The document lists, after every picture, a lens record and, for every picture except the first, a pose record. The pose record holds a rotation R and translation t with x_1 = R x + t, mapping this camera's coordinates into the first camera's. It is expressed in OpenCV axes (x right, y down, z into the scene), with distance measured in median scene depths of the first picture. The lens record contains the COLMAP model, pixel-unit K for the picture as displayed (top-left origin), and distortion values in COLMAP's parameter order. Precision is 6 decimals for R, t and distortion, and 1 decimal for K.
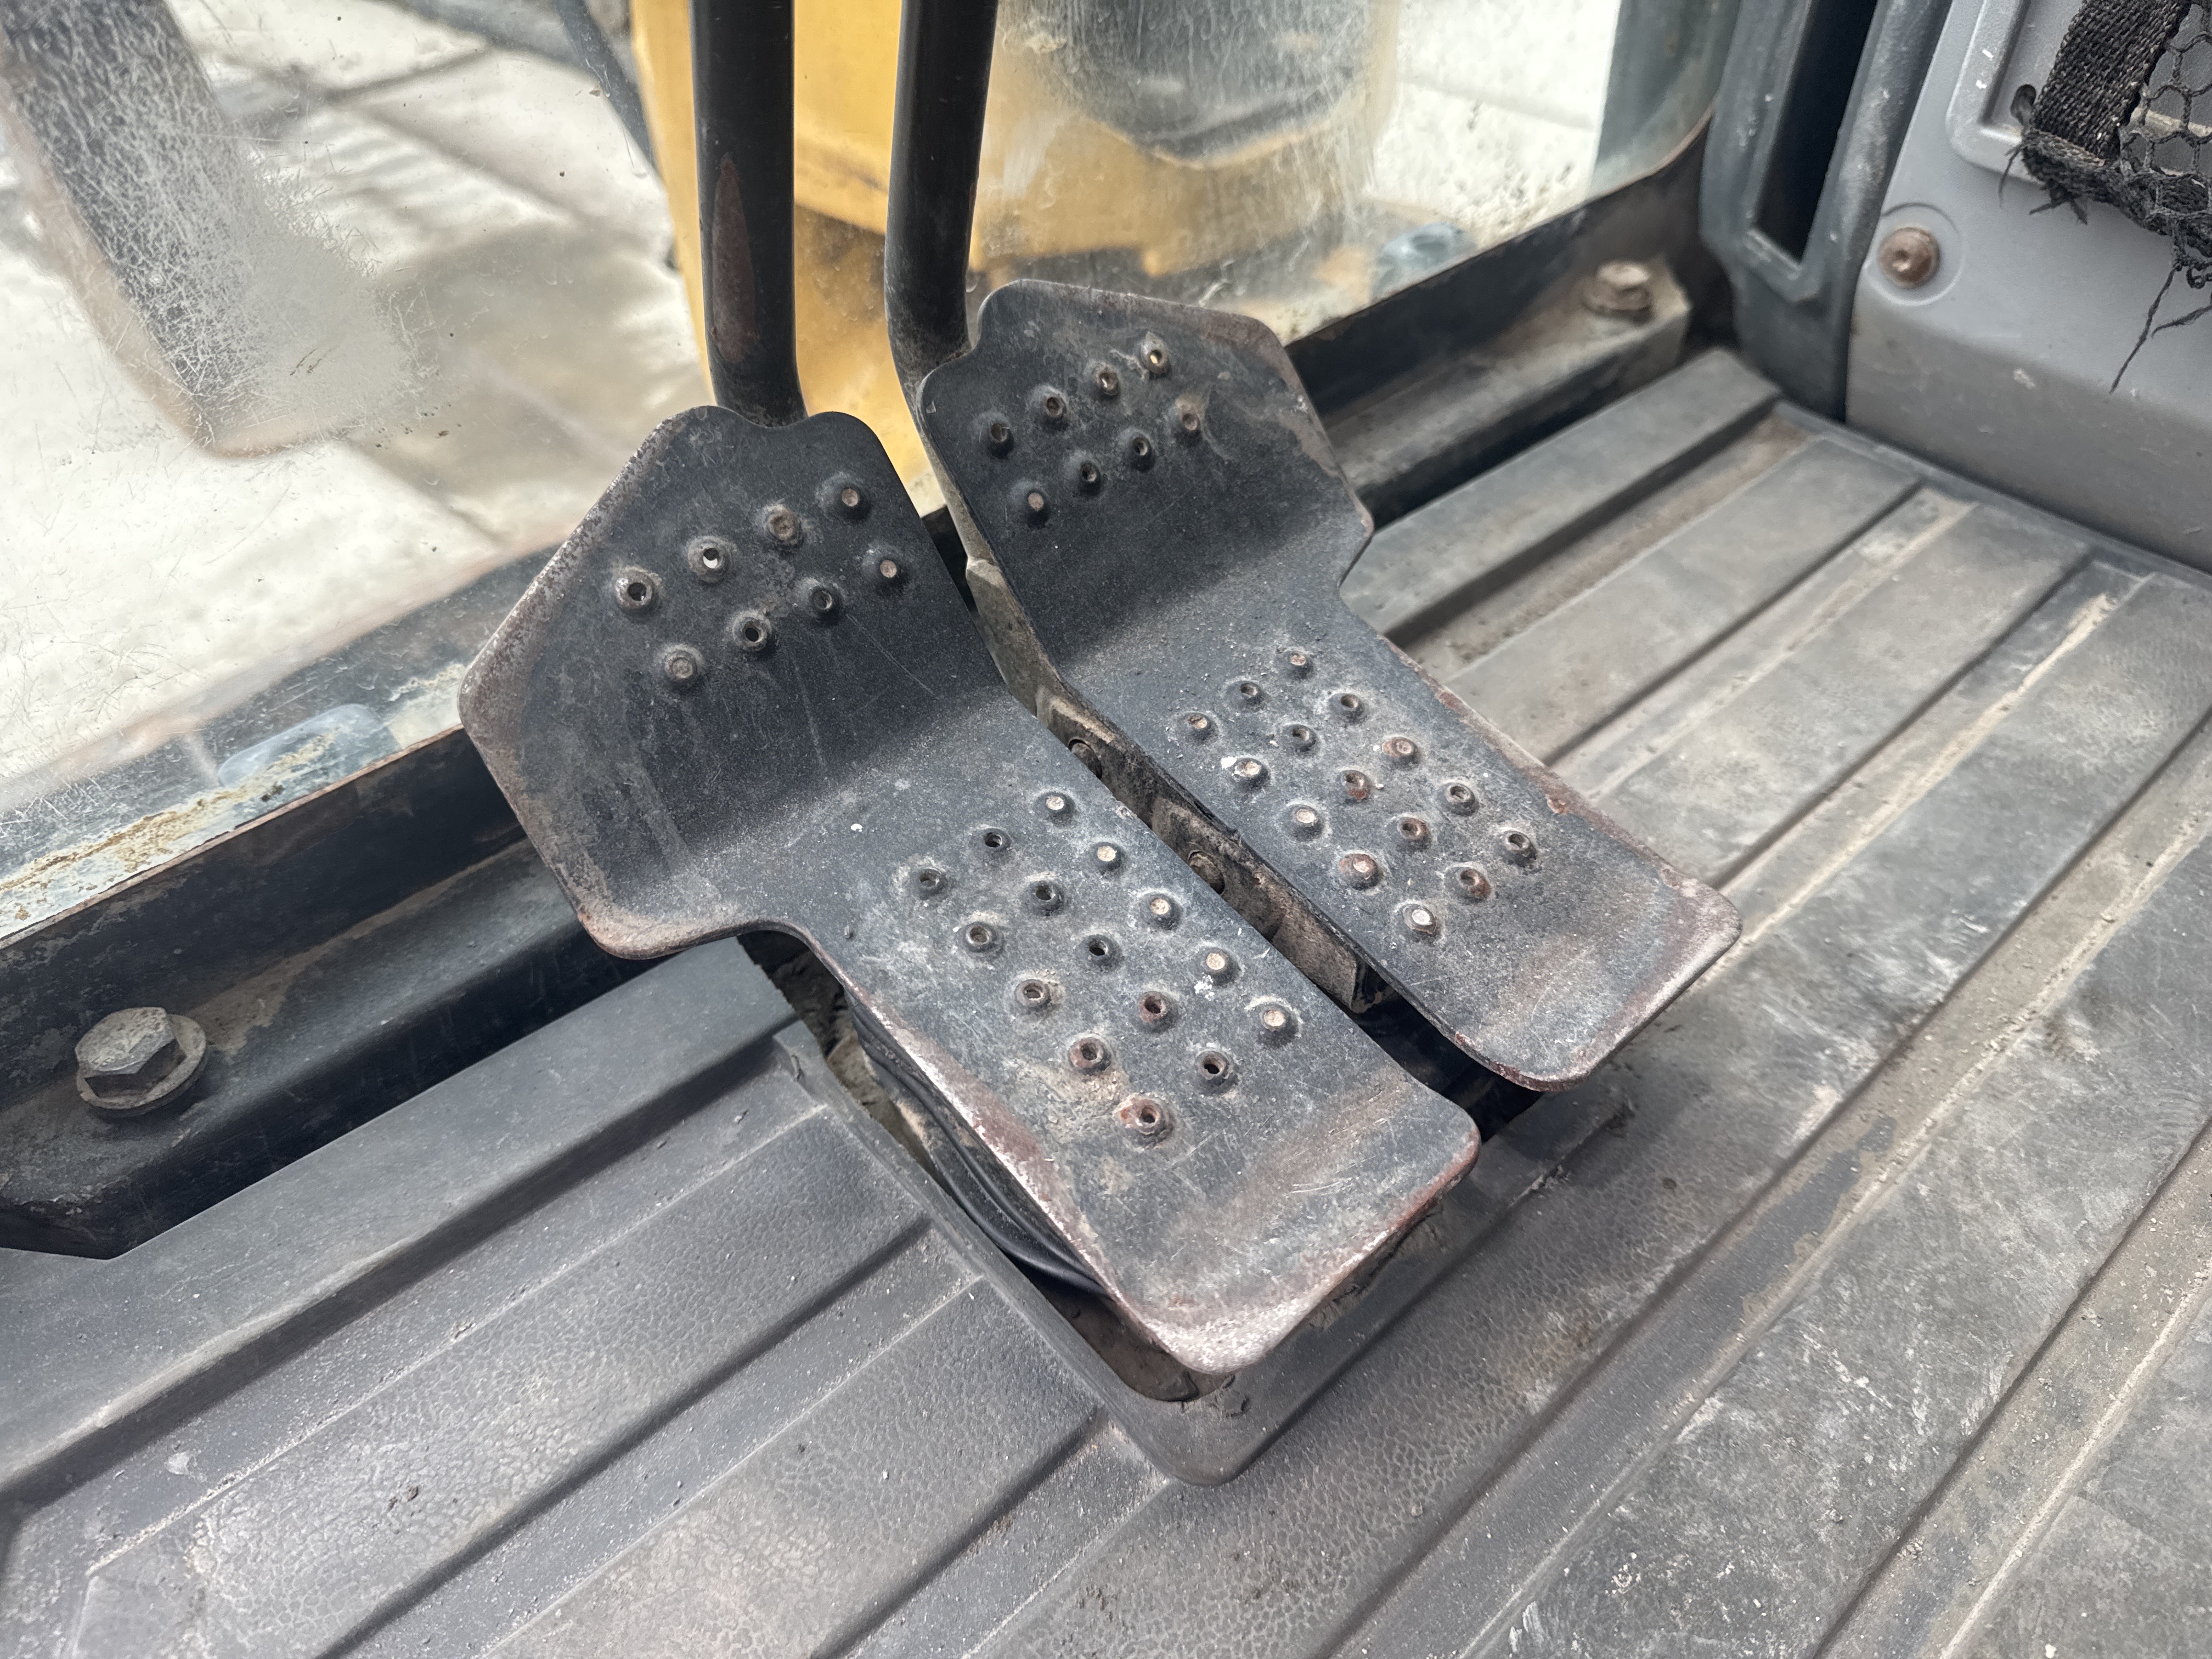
lens RADIAL K [[1562.9, 0, 1111.0], [0, 1562.9, 840.6], [0, 0, 1]] dist [0.013585, -0.034265]
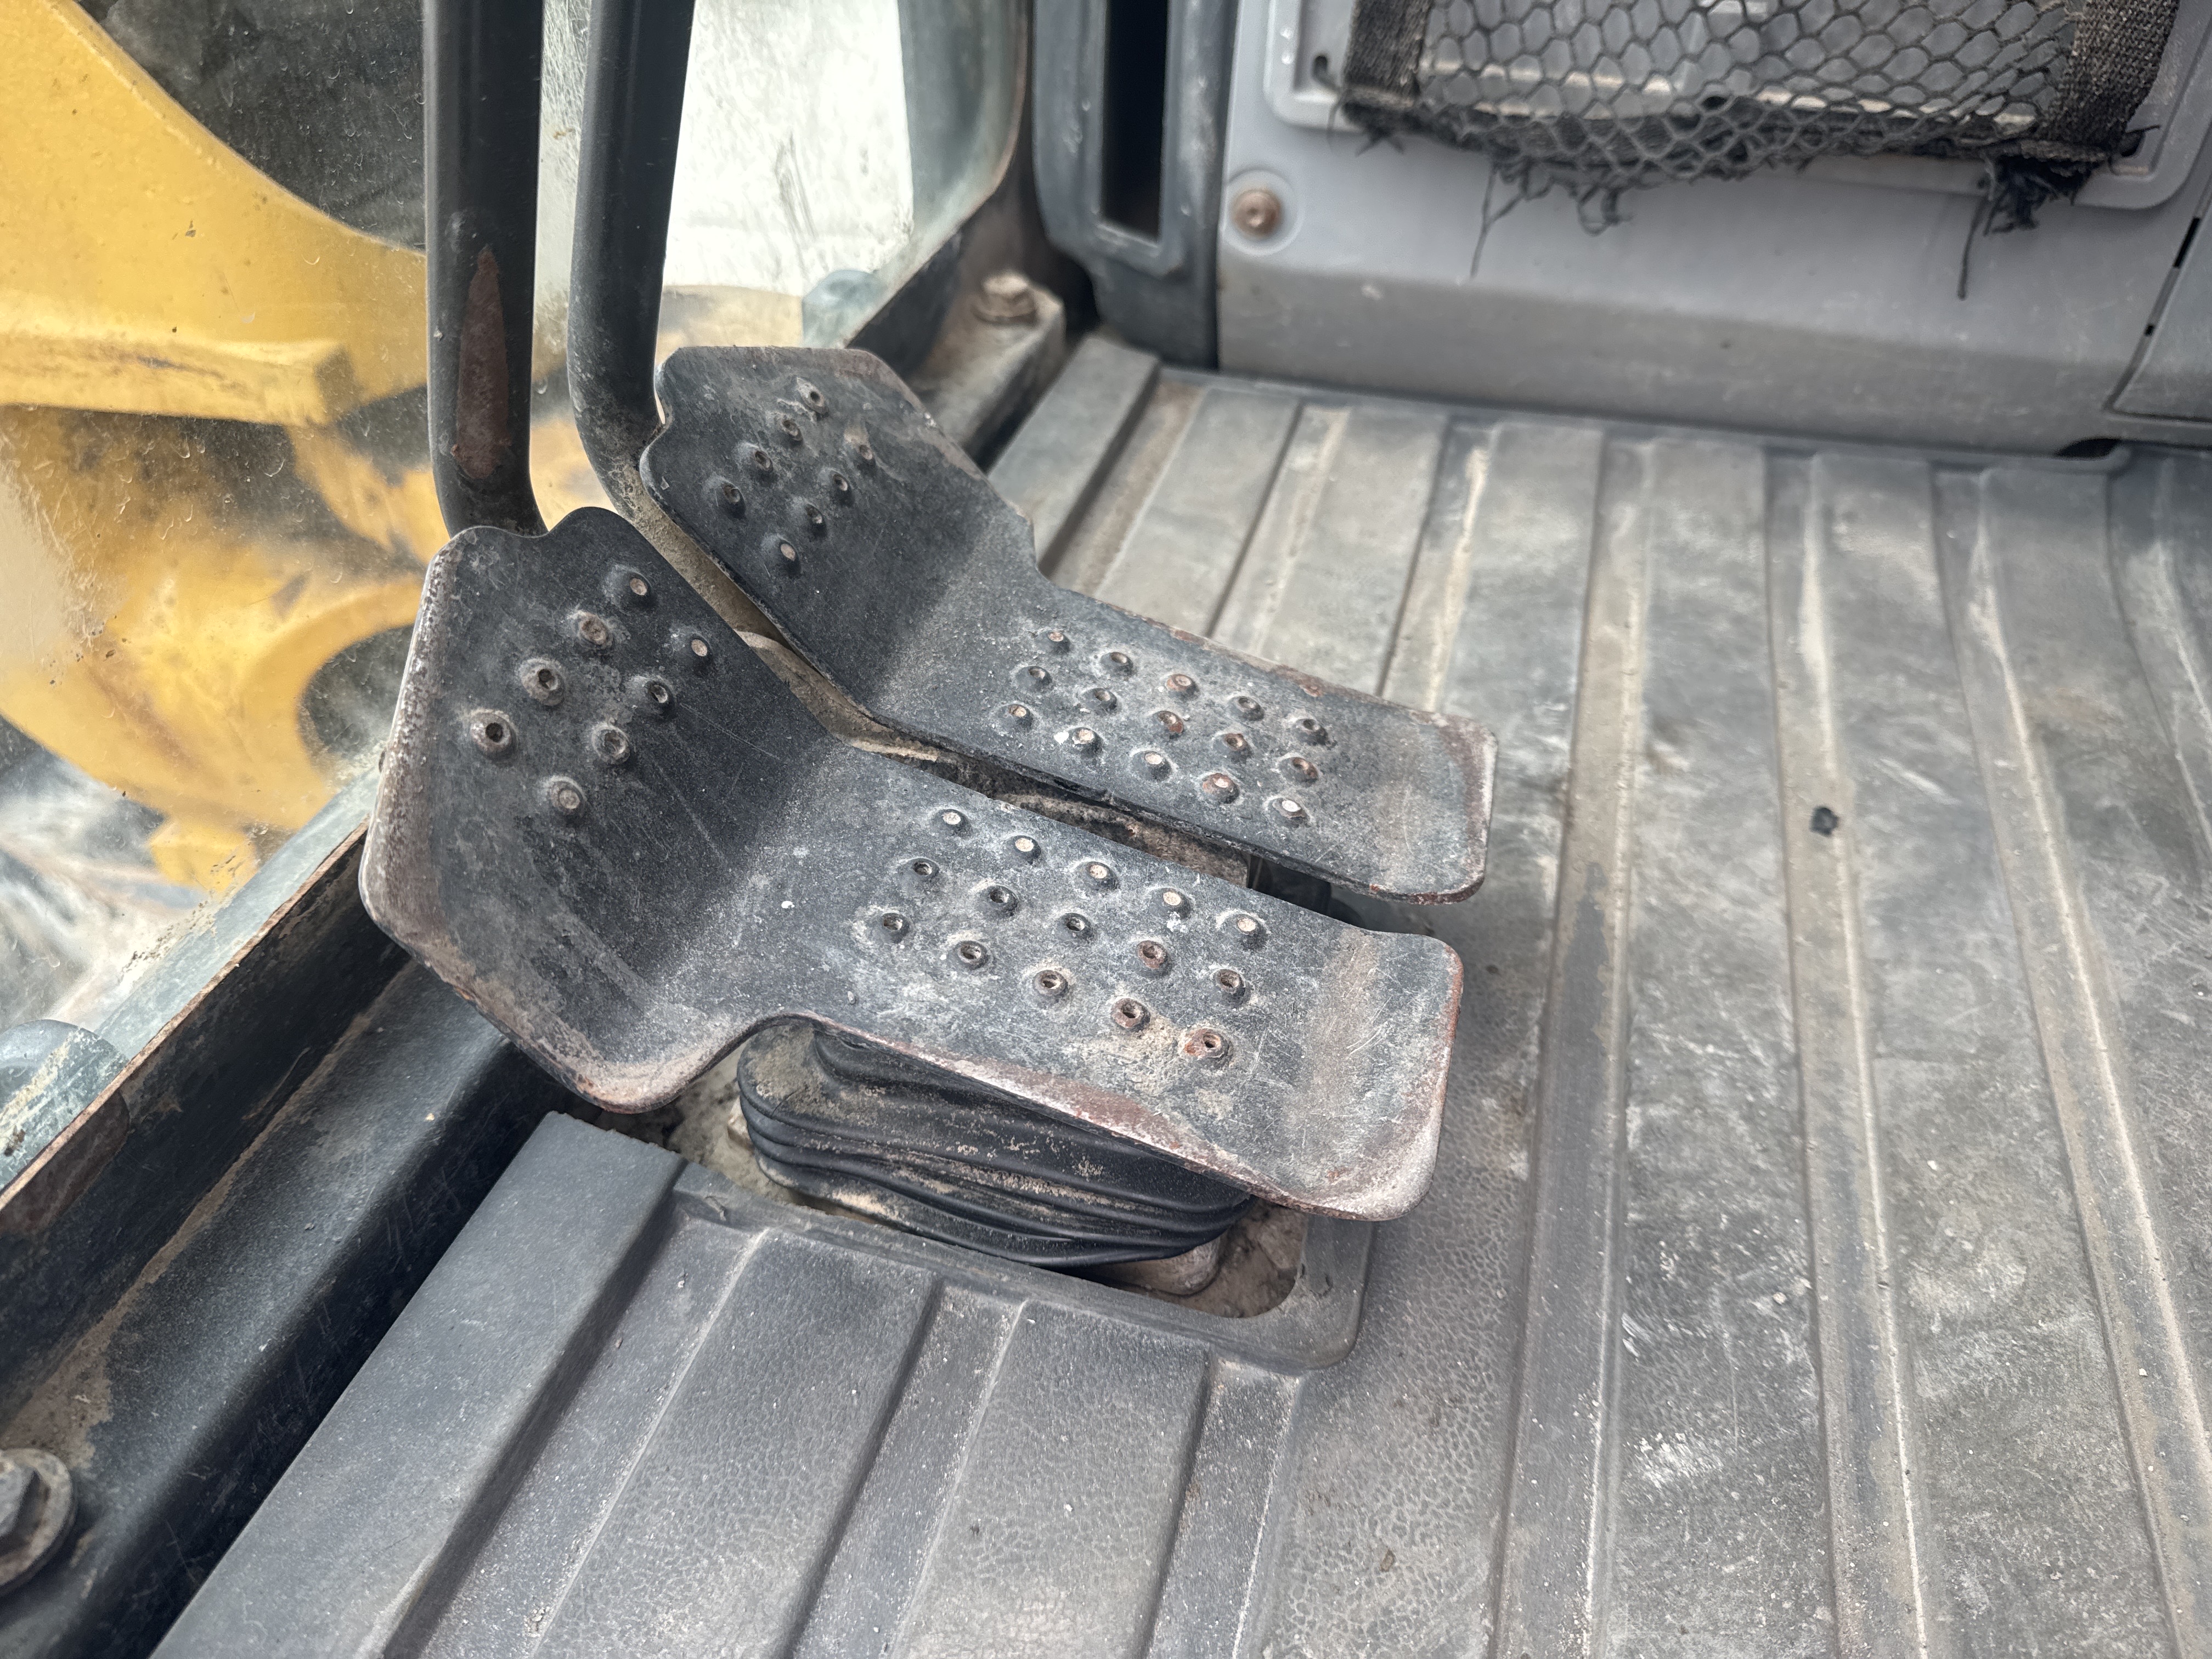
lens RADIAL K [[1562.9, 0, 1088.3], [0, 1562.9, 841.1], [0, 0, 1]] dist [0.013585, -0.034265]
pose [[0.853825, -0.326532, 0.405413, -0.354284], [0.348059, 0.937218, 0.021832, -0.001438], [-0.387089, 0.122467, 0.913873, 0.046587]]
